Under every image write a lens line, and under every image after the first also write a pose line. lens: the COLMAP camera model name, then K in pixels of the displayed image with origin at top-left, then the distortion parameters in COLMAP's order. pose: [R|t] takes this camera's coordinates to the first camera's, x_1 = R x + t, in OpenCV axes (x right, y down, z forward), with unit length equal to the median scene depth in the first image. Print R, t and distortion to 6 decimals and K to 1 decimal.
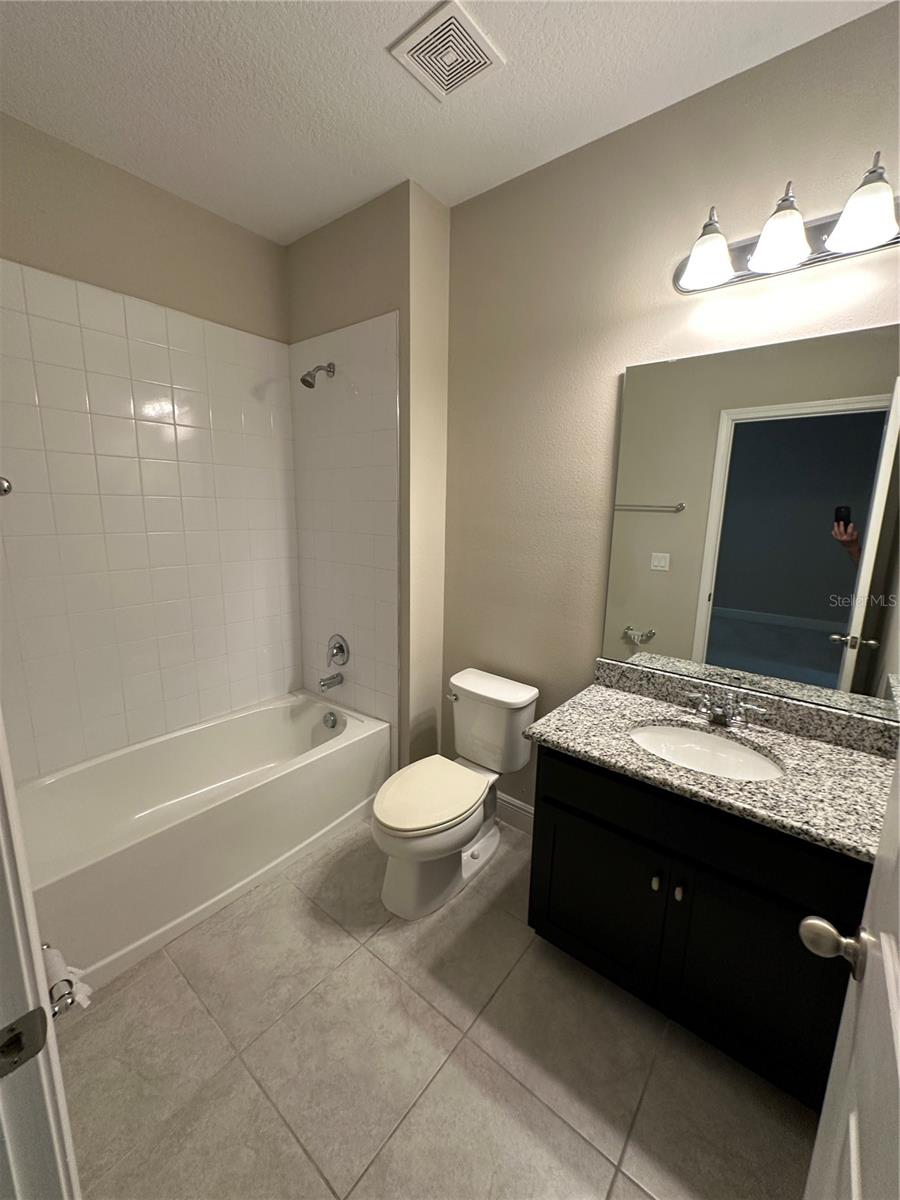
lens RADIAL K [[481.4, 0, 450.0], [0, 481.4, 600.0], [0, 0, 1]] dist [-0.001192, 0.000420]
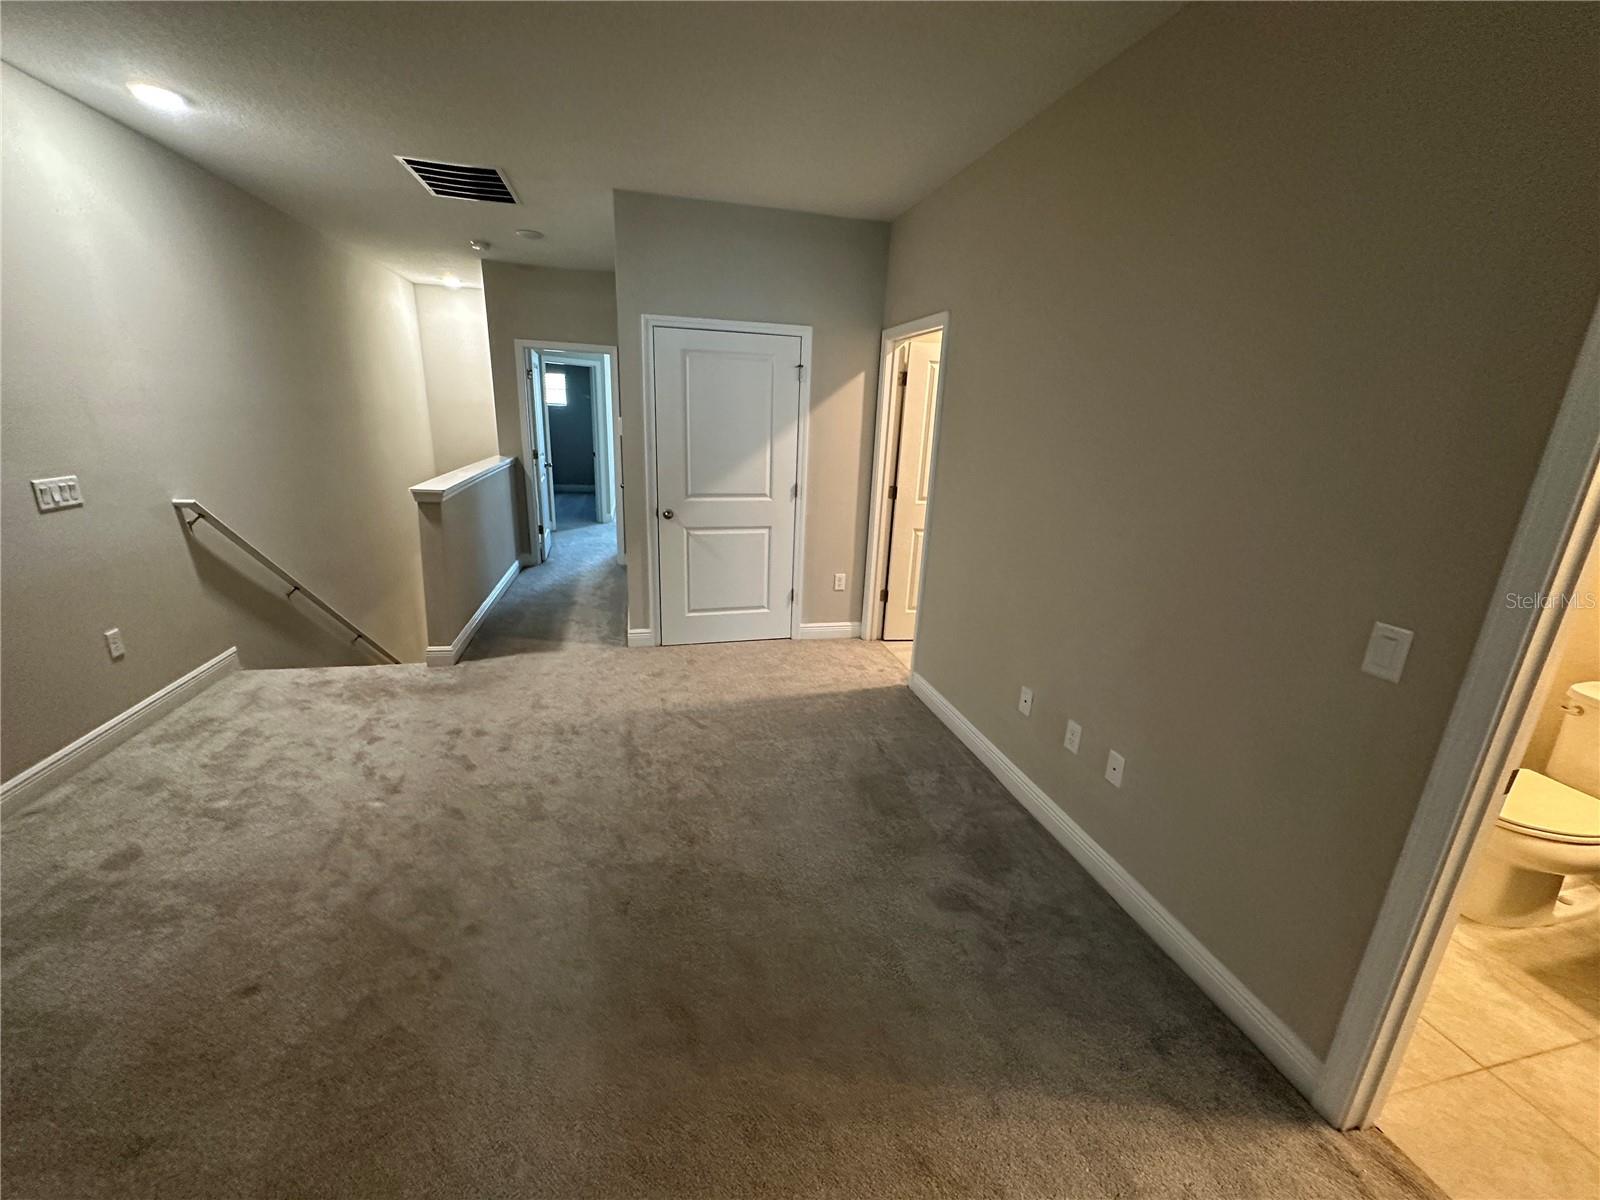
lens RADIAL K [[641.9, 0, 800.0], [0, 641.9, 600.0], [0, 0, 1]] dist [-0.001192, 0.000420]
pose [[0.790901, 0.187876, -0.582390, -0.537764], [-0.143055, 0.982099, 0.122546, 0.094543], [0.594988, -0.013608, 0.803619, -0.799440]]
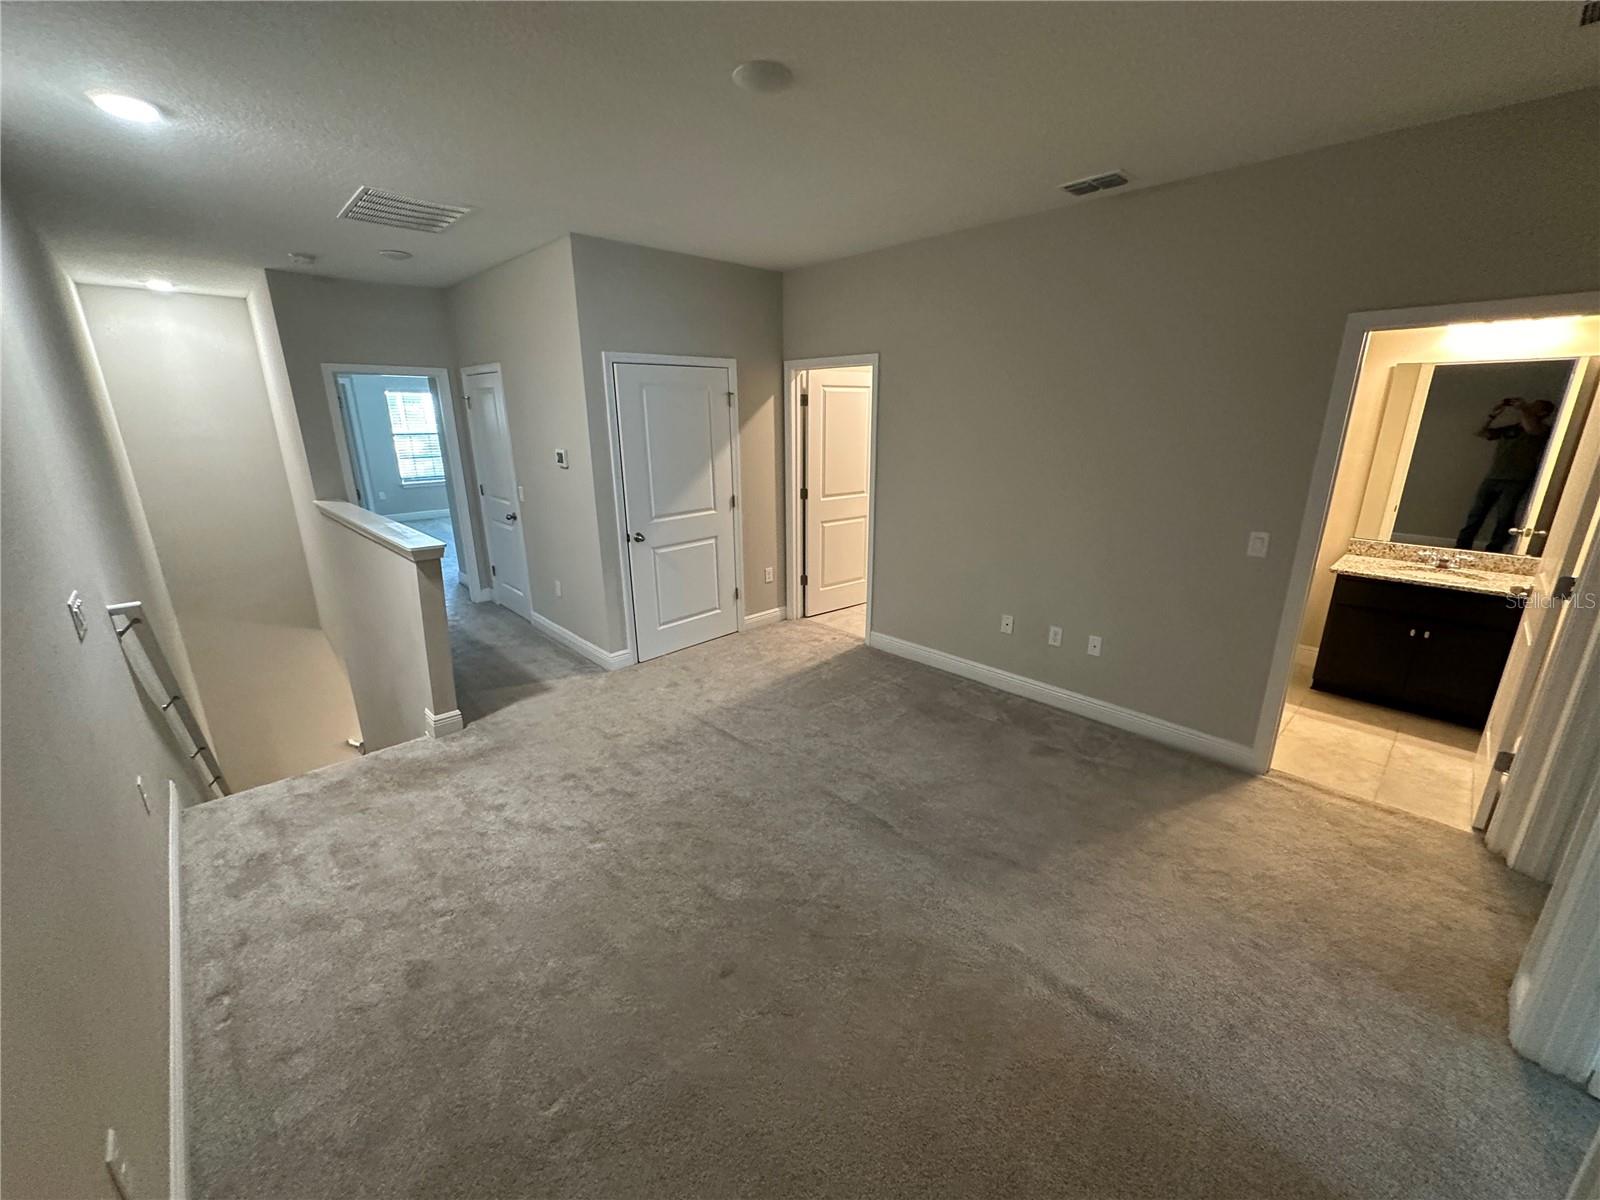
lens RADIAL K [[641.9, 0, 800.0], [0, 641.9, 600.0], [0, 0, 1]] dist [-0.001192, 0.000420]
pose [[0.990850, 0.017695, -0.133806, -1.411452], [-0.004162, 0.994903, 0.100748, 0.131616], [0.134907, -0.099269, 0.985873, -1.608872]]
